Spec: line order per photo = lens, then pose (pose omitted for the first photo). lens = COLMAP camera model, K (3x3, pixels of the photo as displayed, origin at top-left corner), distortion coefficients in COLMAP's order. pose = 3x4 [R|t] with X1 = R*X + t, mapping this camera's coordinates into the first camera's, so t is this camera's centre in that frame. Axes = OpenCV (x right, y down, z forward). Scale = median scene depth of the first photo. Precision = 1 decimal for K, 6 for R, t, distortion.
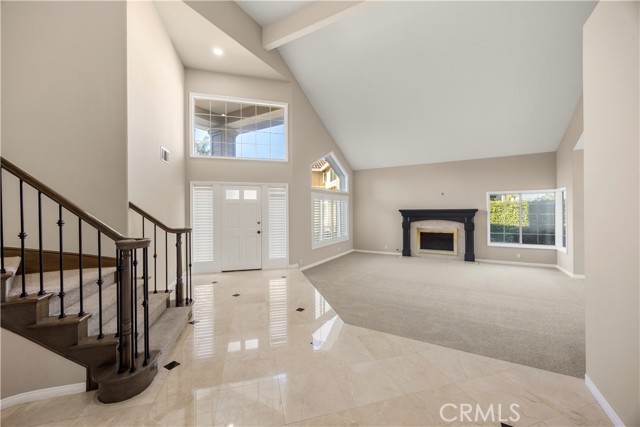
lens RADIAL K [[248.3, 0, 320.0], [0, 248.3, 209.8], [0, 0, 1]] dist [0.001494, -0.000867]
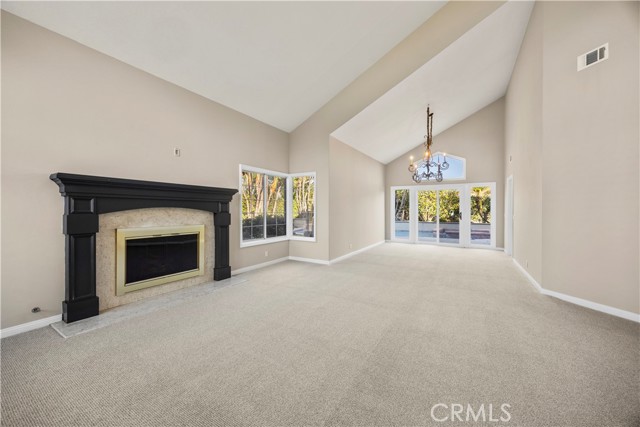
lens RADIAL K [[248.3, 0, 321.0], [0, 248.3, 210.8], [0, 0, 1]] dist [0.001494, -0.000867]
pose [[0.014711, 0.006153, 0.999873, 0.028348], [-0.005529, 0.999966, -0.006072, 0.050807], [-0.999877, -0.005439, 0.014745, 0.762446]]
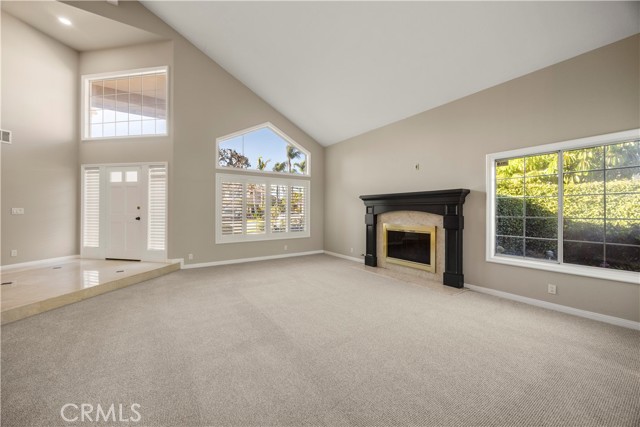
lens RADIAL K [[248.3, 0, 318.3], [0, 248.3, 210.3], [0, 0, 1]] dist [0.001494, -0.000867]
pose [[0.901211, 0.008884, -0.433290, 0.570820], [-0.008466, 0.999960, 0.002894, 0.042311], [0.433298, 0.001060, 0.901250, 0.383585]]
